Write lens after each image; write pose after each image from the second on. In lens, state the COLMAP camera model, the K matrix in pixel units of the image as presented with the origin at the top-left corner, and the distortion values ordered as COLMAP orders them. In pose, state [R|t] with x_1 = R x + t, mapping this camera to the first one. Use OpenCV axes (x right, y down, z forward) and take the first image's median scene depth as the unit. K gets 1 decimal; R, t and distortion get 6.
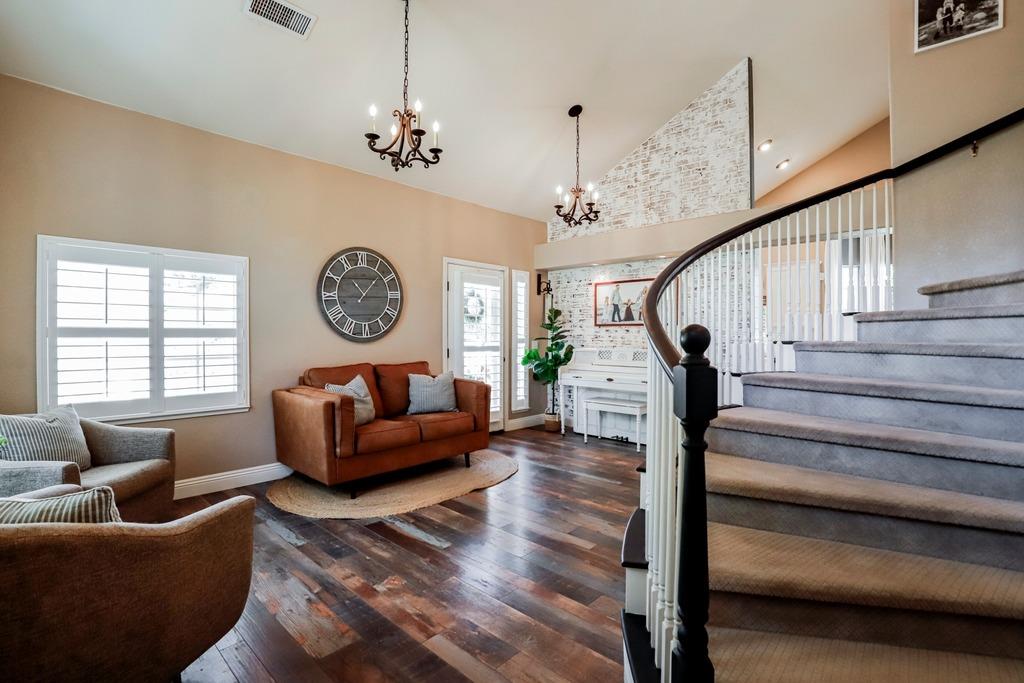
lens RADIAL K [[470.8, 0, 510.1], [0, 470.8, 338.3], [0, 0, 1]] dist [-0.043205, 0.010449]
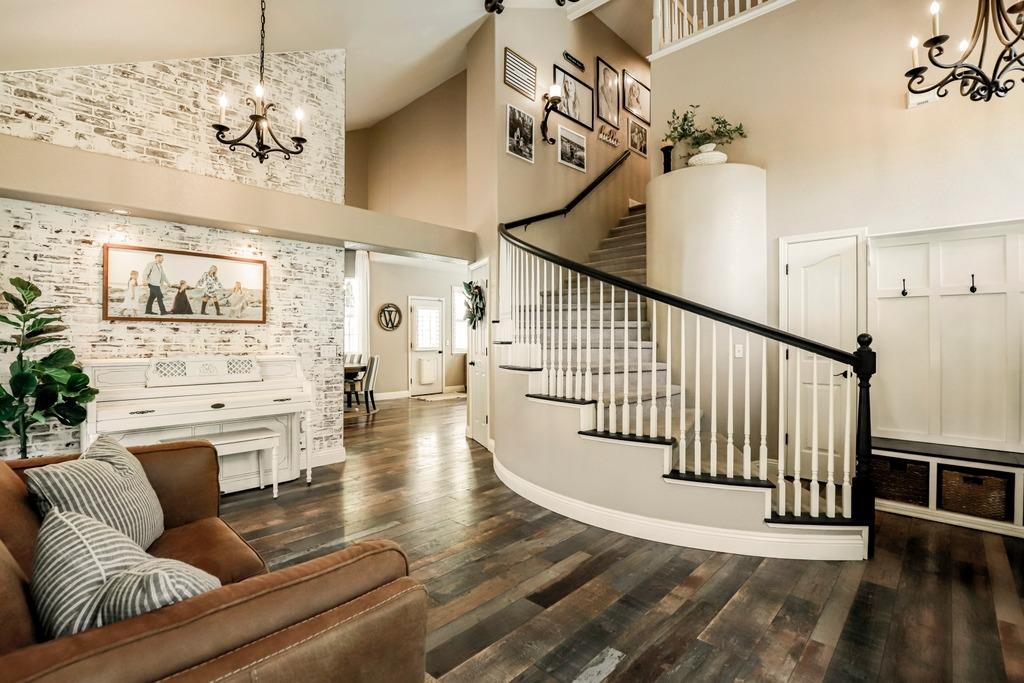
lens RADIAL K [[470.8, 0, 510.1], [0, 470.8, 338.3], [0, 0, 1]] dist [-0.043205, 0.010449]
pose [[0.010659, -0.002331, 0.999940, -0.584475], [0.003387, 0.999992, 0.002295, -0.005915], [-0.999937, 0.003362, 0.010667, 0.835533]]
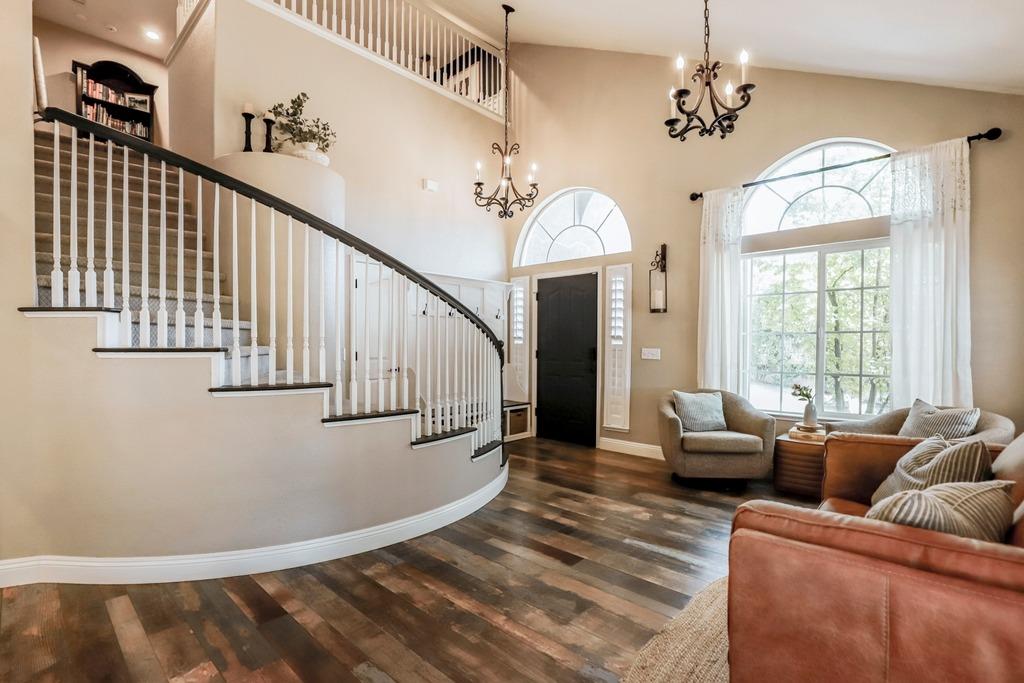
lens RADIAL K [[484.4, 0, 512.0], [0, 484.4, 341.5], [0, 0, 1]] dist [-0.001262, -0.000058]
pose [[-0.999977, -0.005816, -0.003457, 0.095982], [-0.005825, 0.999980, 0.002488, -0.008182], [0.003442, 0.002509, -0.999991, 1.537157]]
